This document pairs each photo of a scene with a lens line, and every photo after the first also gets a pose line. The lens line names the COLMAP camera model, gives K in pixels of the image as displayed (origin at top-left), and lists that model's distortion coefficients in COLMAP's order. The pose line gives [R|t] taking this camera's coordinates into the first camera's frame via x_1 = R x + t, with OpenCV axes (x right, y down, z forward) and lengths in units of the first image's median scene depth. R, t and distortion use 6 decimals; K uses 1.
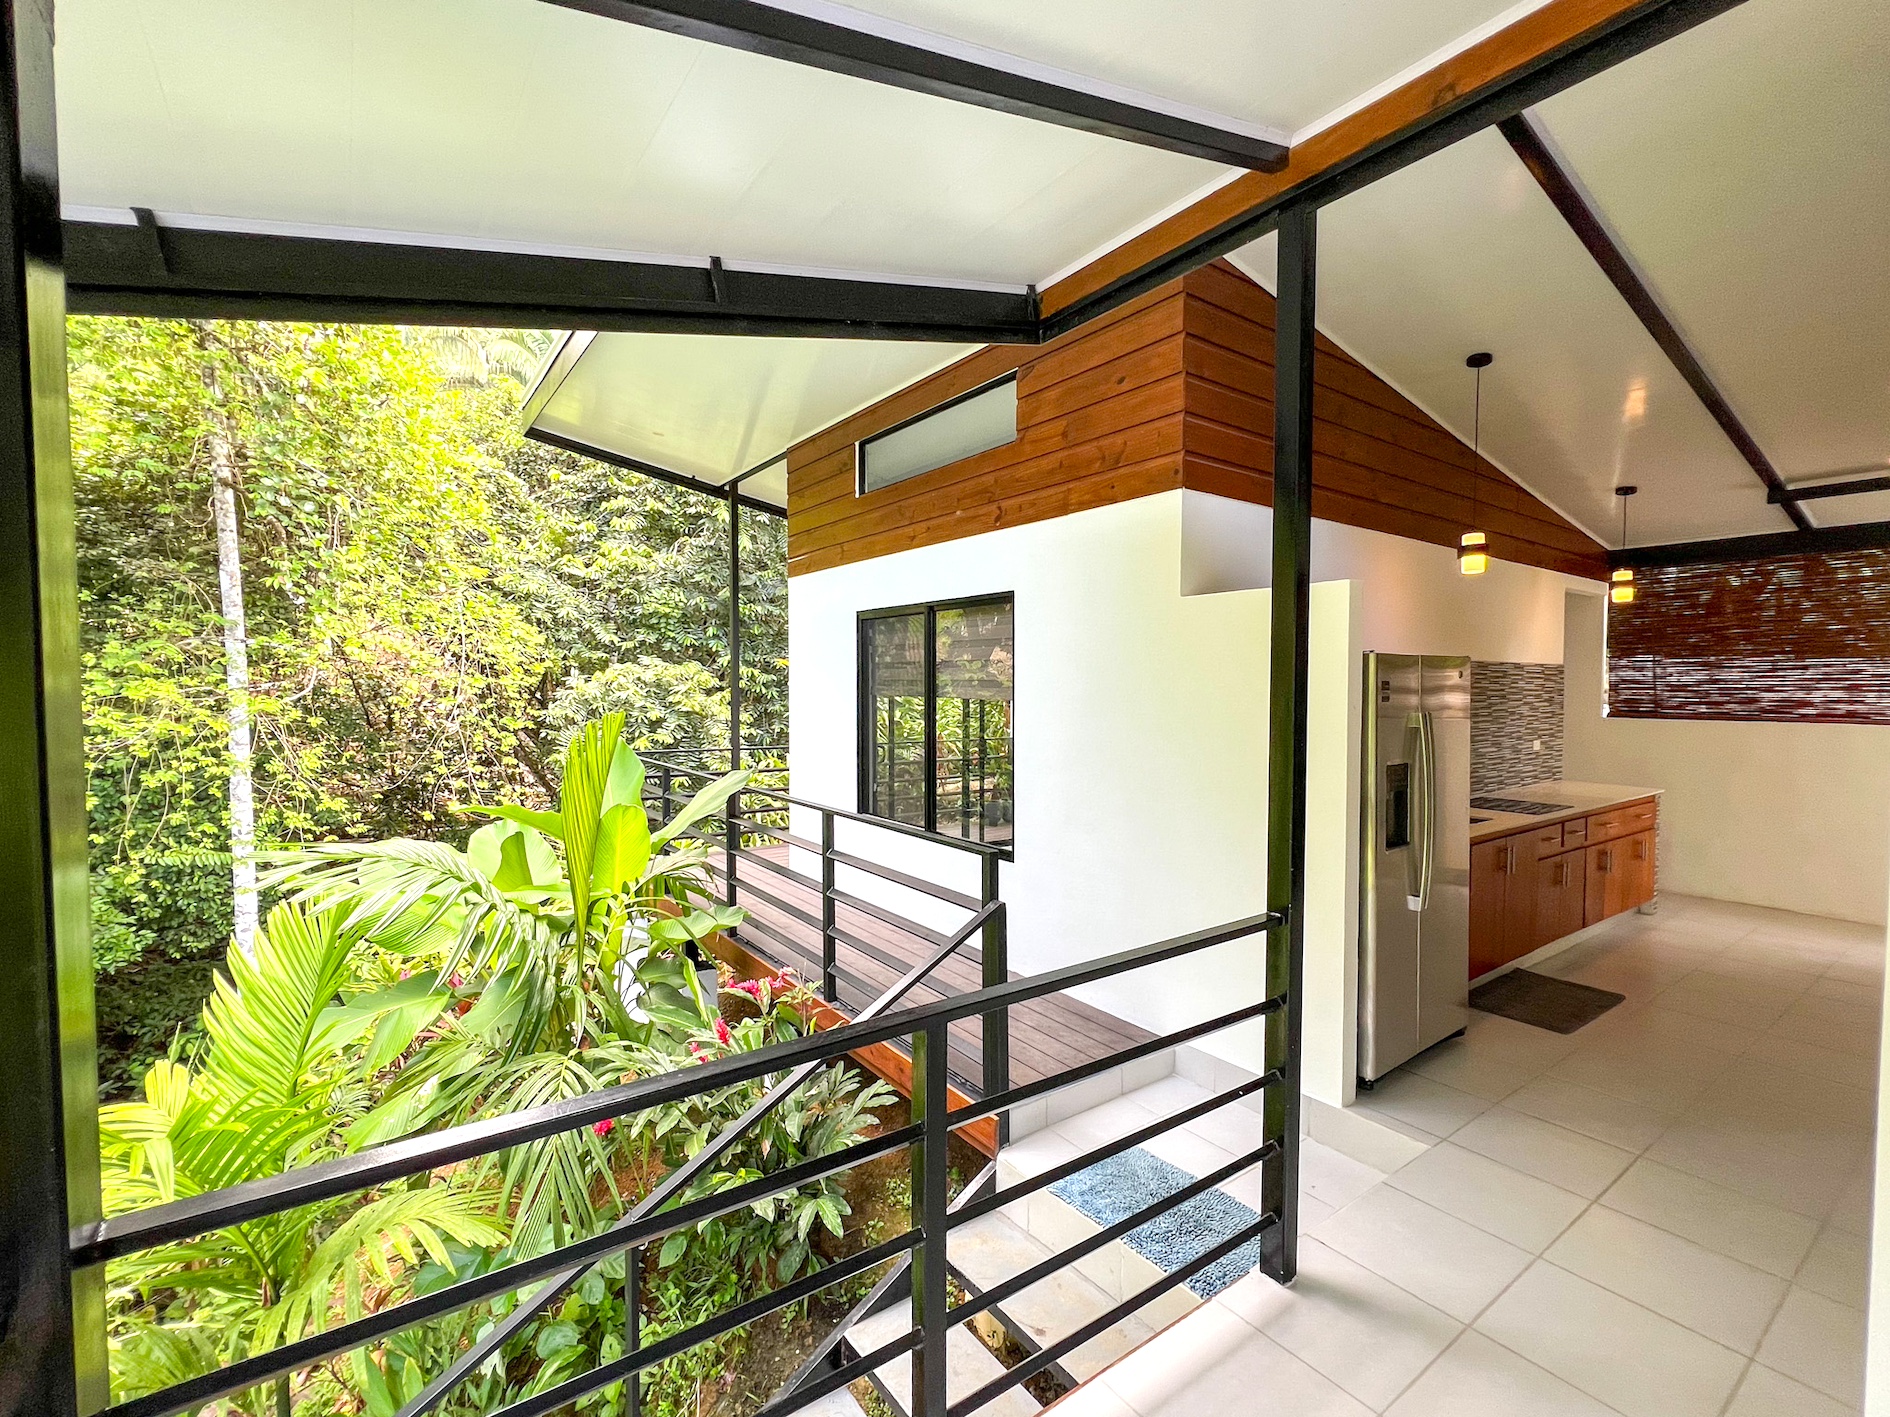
lens RADIAL K [[837.1, 0, 948.7], [0, 837.1, 705.6], [0, 0, 1]] dist [-0.000950, -0.000021]
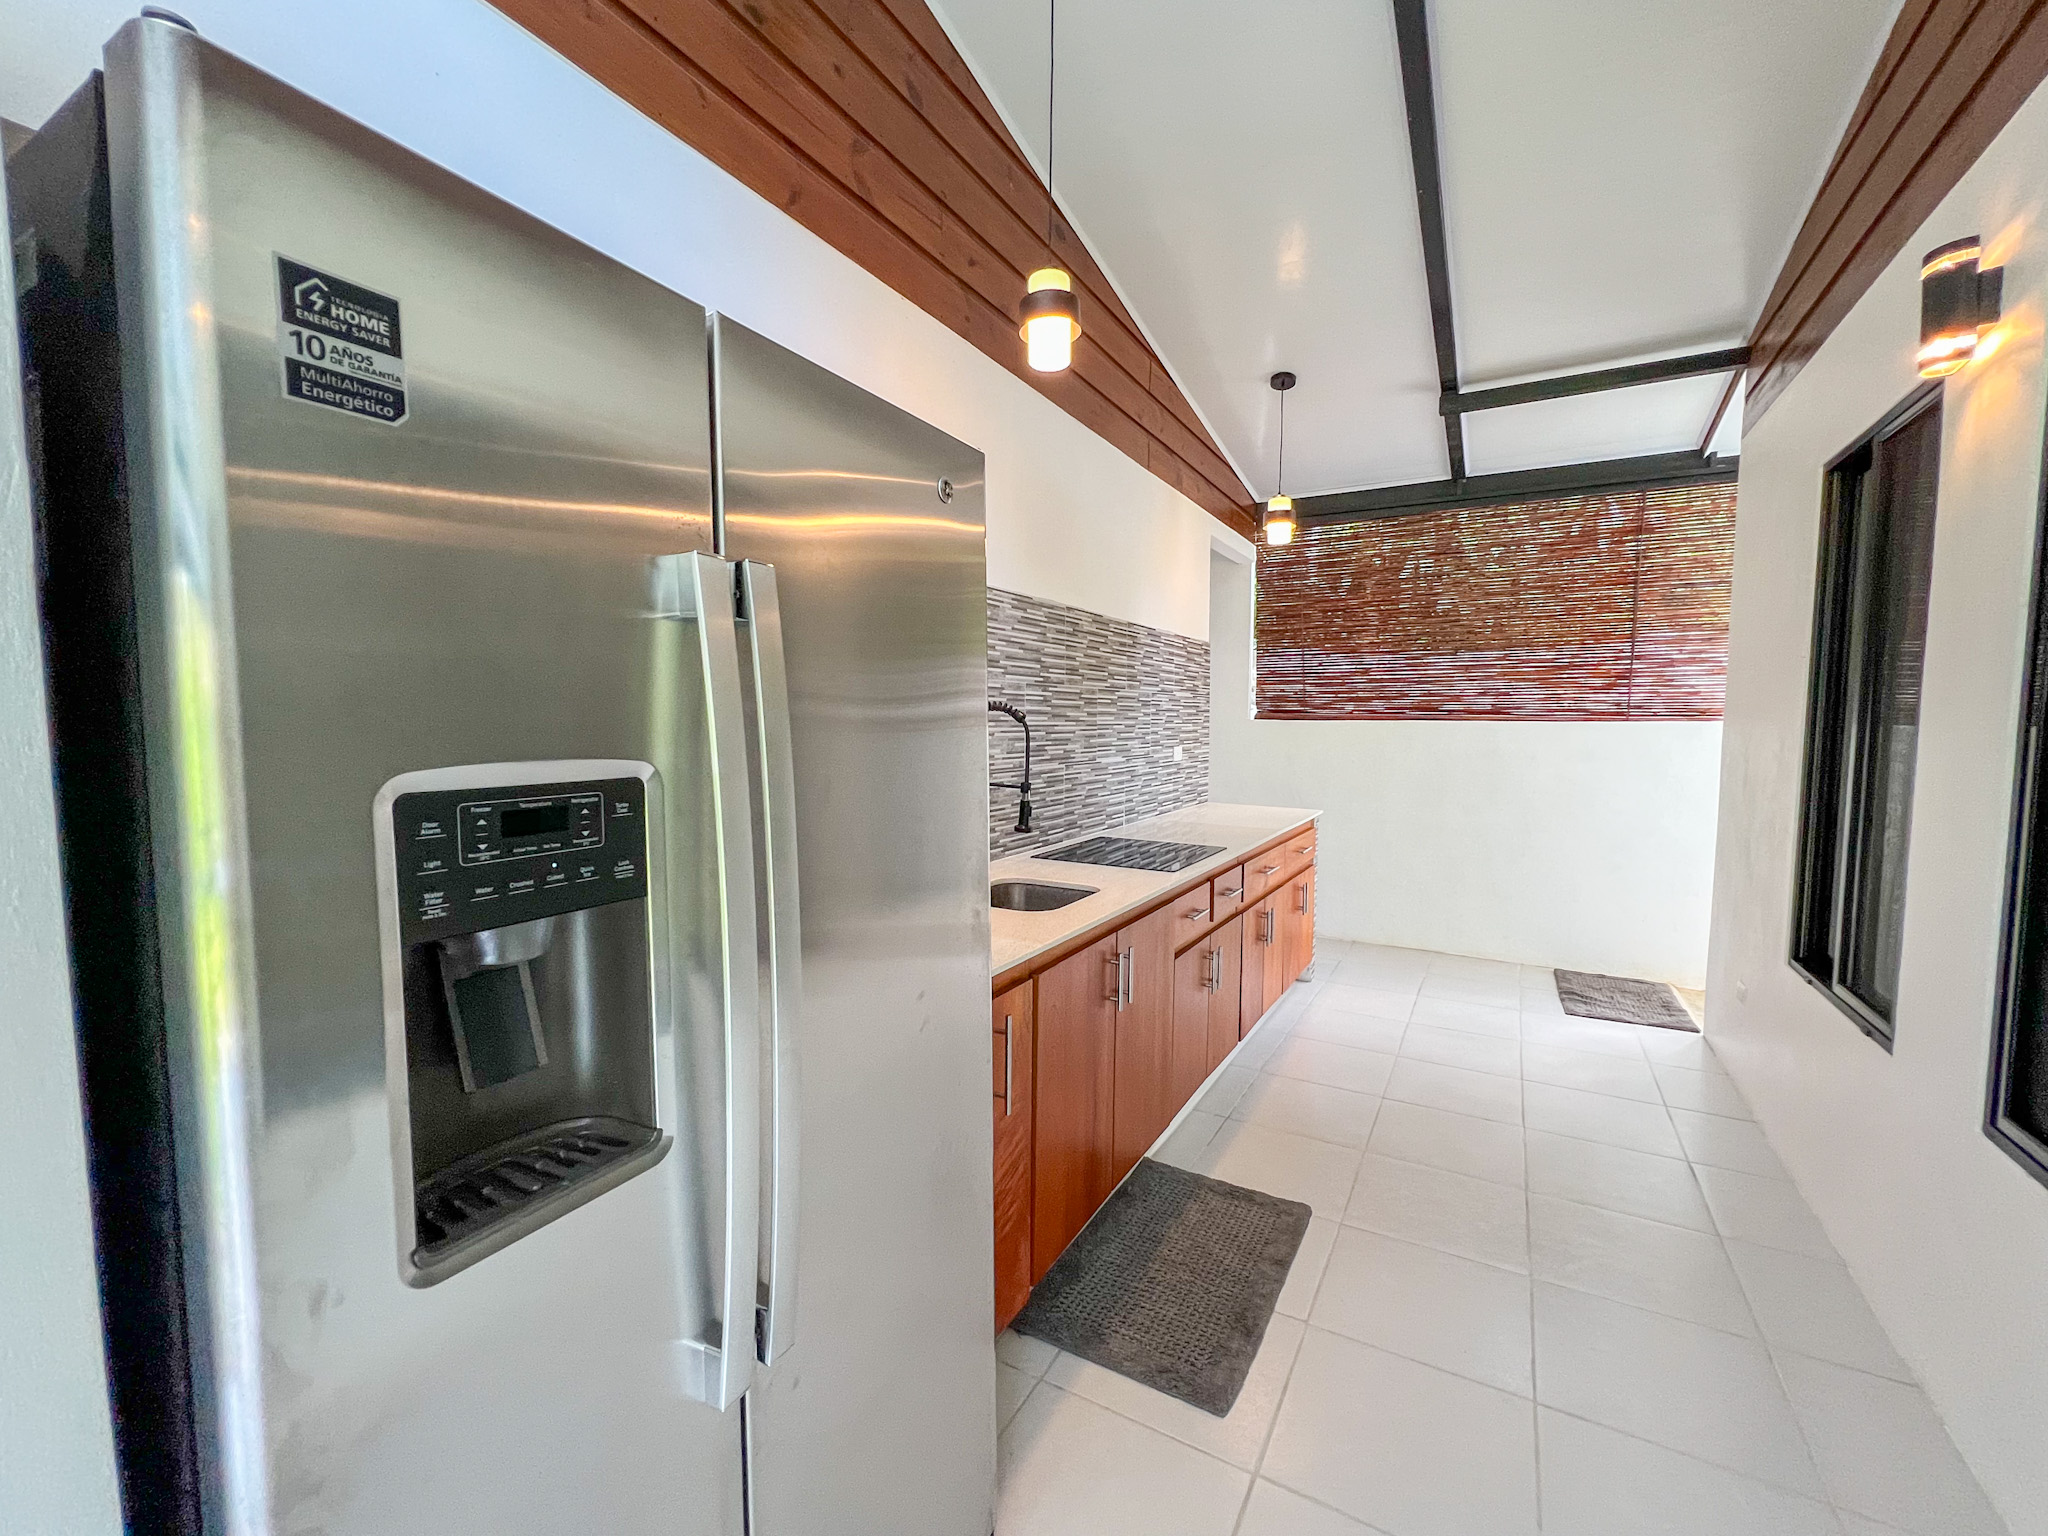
lens RADIAL K [[839.6, 0, 1039.3], [0, 839.6, 769.9], [0, 0, 1]] dist [-0.000989, 0.000450]
pose [[0.905132, -0.026876, 0.424281, 0.313858], [0.012275, 0.999236, 0.037109, 0.034279], [-0.424954, -0.028381, 0.904770, 0.433806]]
